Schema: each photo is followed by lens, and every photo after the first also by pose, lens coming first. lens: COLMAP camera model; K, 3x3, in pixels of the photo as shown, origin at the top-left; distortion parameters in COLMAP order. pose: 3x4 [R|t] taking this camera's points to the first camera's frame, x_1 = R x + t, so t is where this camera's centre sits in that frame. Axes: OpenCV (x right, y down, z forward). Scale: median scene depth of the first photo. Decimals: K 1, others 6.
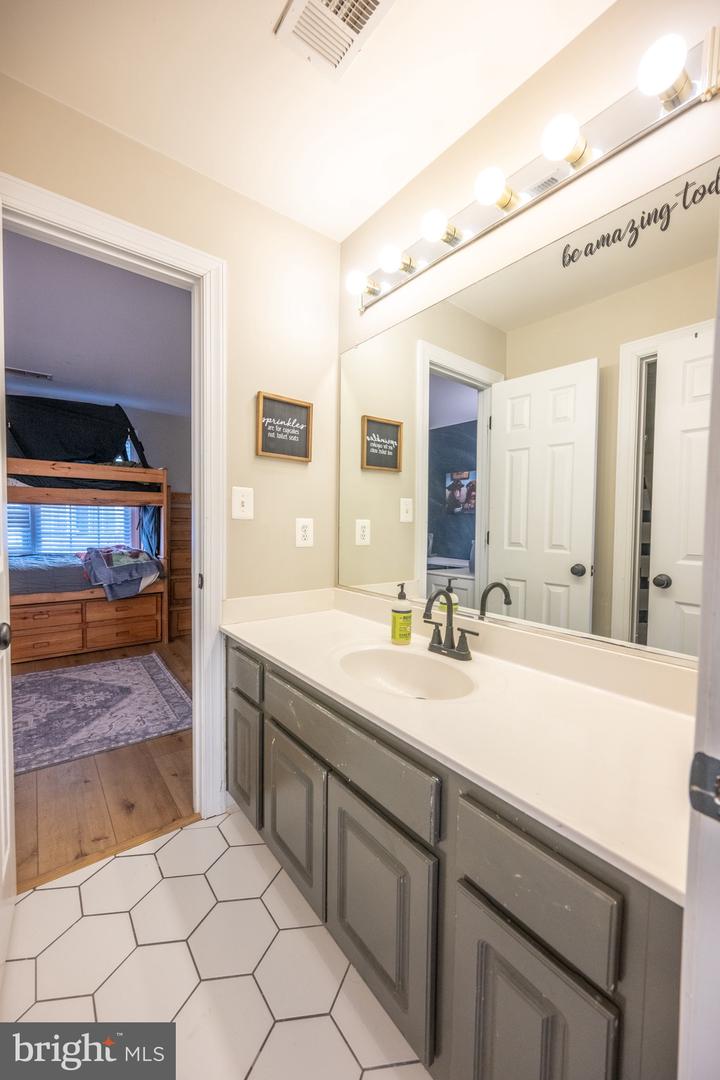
lens RADIAL K [[419.9, 0, 360.0], [0, 419.9, 540.2], [0, 0, 1]] dist [0.000419, -0.000104]
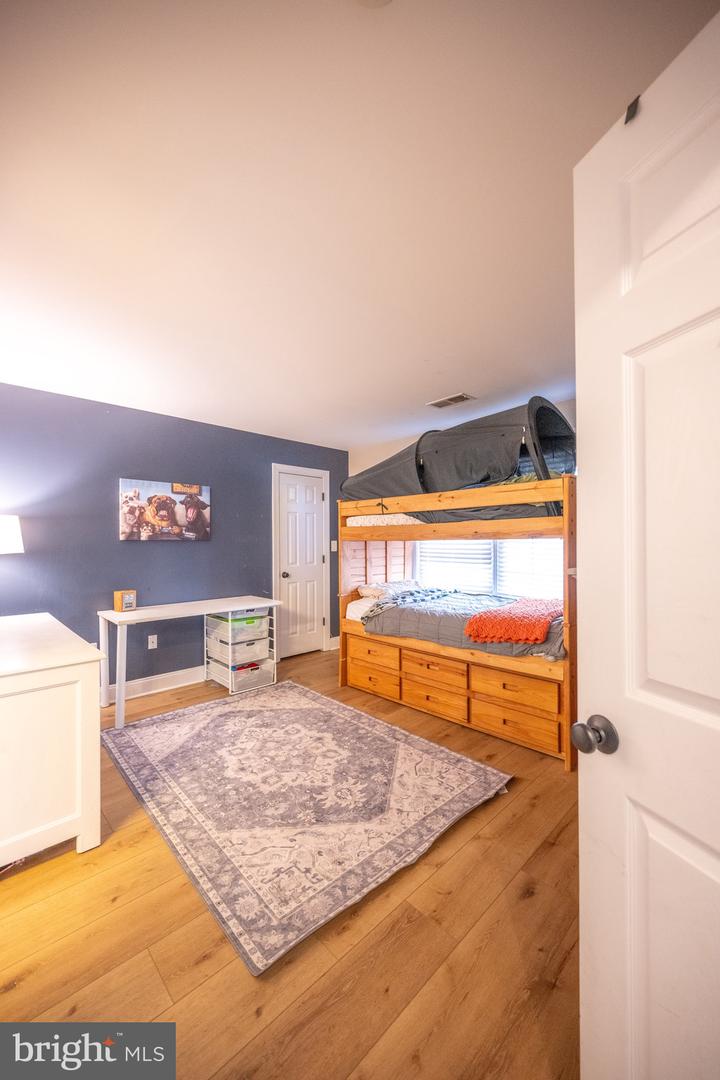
lens RADIAL K [[419.9, 0, 360.2], [0, 419.9, 543.7], [0, 0, 1]] dist [0.000419, -0.000104]
pose [[0.102233, -0.011283, -0.994697, 0.133971], [-0.034088, 0.999309, -0.014839, -0.073278], [0.994176, 0.035424, 0.101777, 0.872457]]
